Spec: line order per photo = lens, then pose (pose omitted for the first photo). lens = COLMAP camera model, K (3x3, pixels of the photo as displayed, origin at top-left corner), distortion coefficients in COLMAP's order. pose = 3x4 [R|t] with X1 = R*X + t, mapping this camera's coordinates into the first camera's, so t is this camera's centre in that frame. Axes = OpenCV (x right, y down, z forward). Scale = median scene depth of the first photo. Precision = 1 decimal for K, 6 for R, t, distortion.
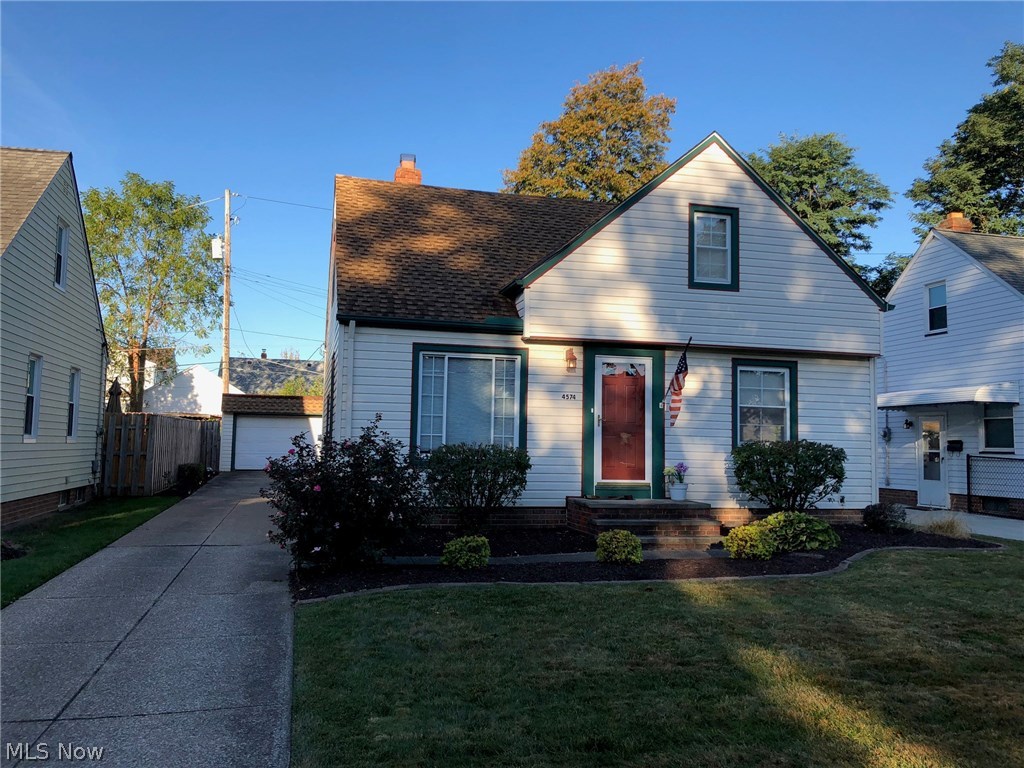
lens RADIAL K [[831.2, 0, 512.0], [0, 831.2, 384.0], [0, 0, 1]] dist [0.030553, -0.005022]
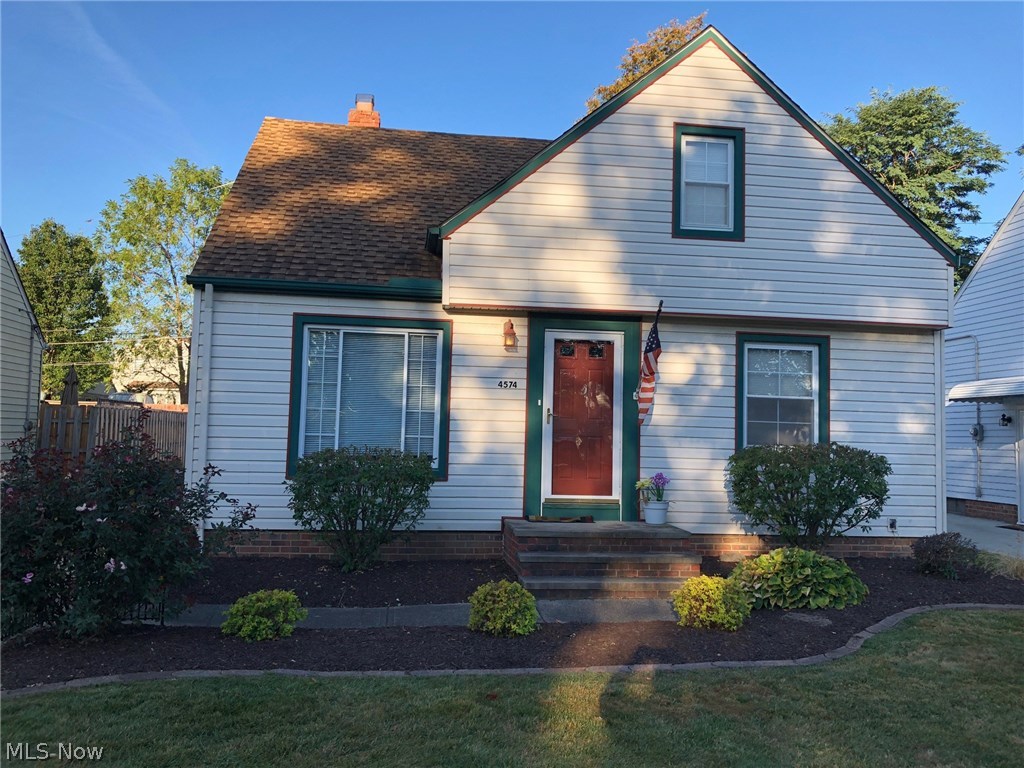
lens RADIAL K [[840.2, 0, 512.0], [0, 840.2, 384.0], [0, 0, 1]] dist [0.006835, 0.049153]
pose [[0.994039, -0.001504, -0.109011, 0.150358], [0.002613, 0.999946, 0.010036, 0.007234], [0.108990, -0.010261, 0.993990, 0.238854]]
